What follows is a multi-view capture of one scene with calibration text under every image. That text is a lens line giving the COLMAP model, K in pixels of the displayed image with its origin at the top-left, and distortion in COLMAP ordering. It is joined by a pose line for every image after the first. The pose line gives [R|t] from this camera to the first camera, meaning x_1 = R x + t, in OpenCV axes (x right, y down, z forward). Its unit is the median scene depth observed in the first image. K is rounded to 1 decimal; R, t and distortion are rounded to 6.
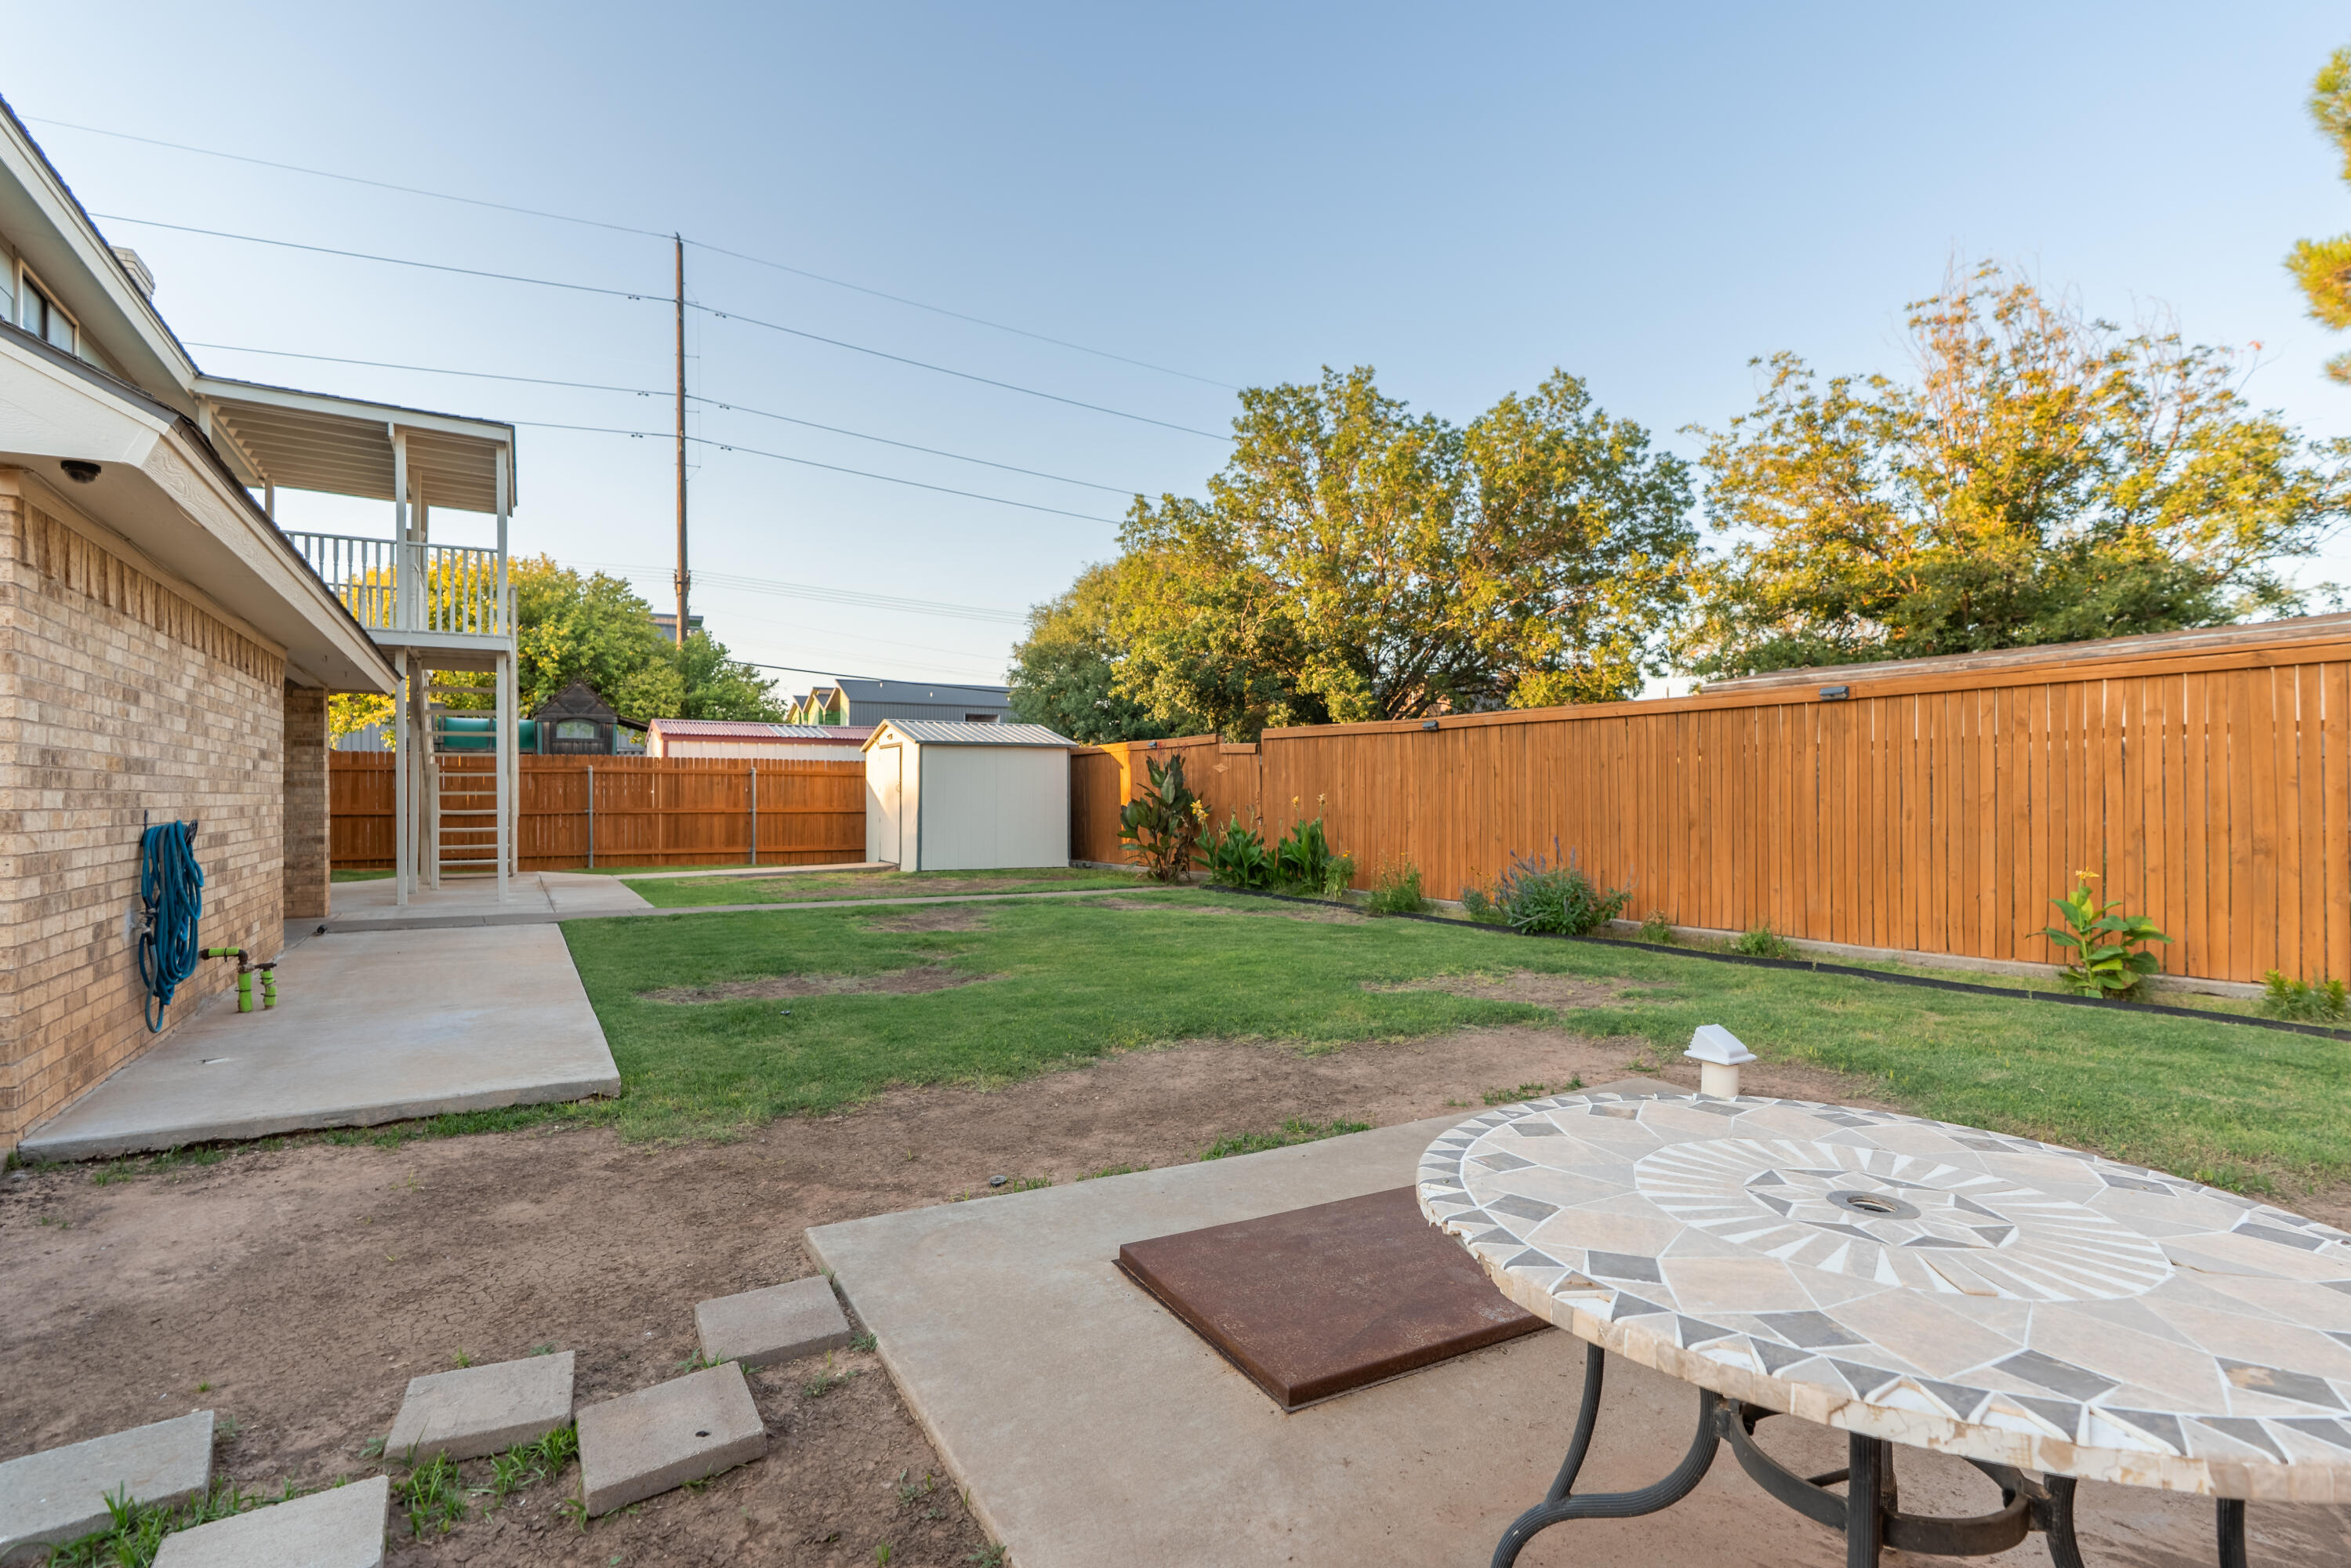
lens RADIAL K [[1154.6, 0, 1175.5], [0, 1154.6, 784.0], [0, 0, 1]] dist [-0.067654, 0.029907]
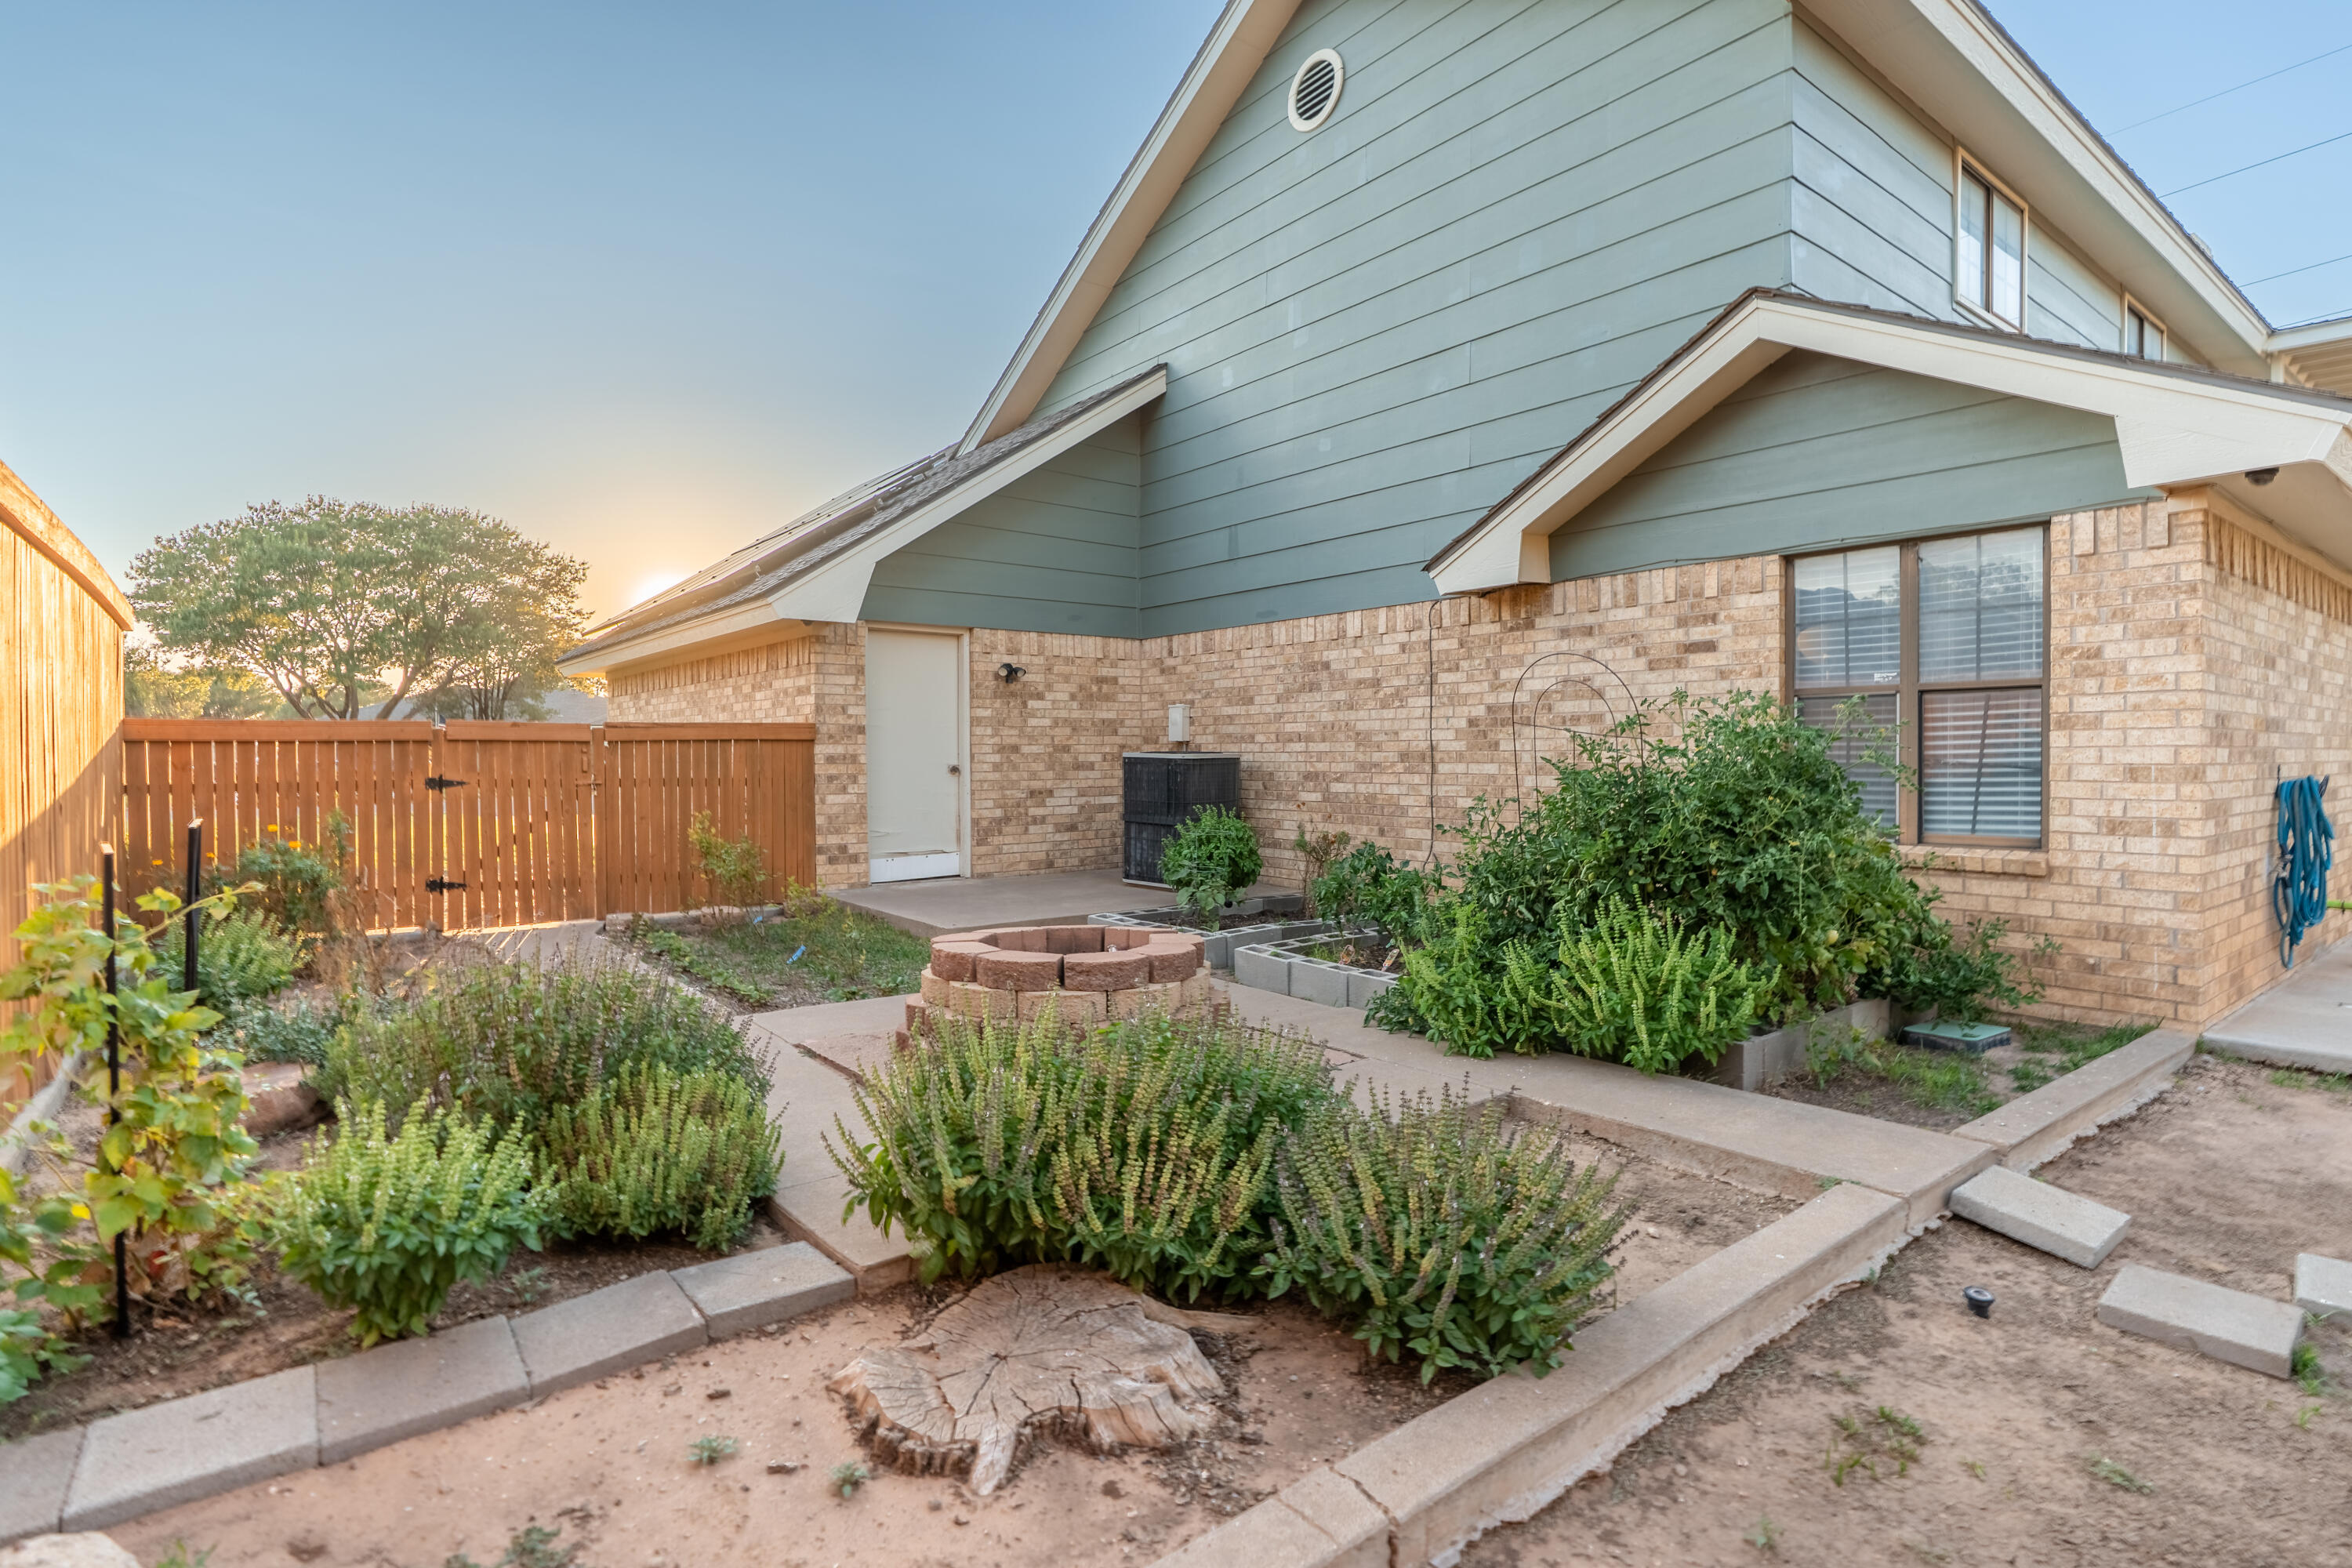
lens RADIAL K [[1155.0, 0, 1176.0], [0, 1155.0, 784.0], [0, 0, 1]] dist [-0.067654, 0.029907]
pose [[0.107072, 0.022119, -0.994005, 0.050232], [0.017270, 0.999560, 0.024103, -0.003314], [0.994101, -0.019747, 0.106643, -0.212243]]
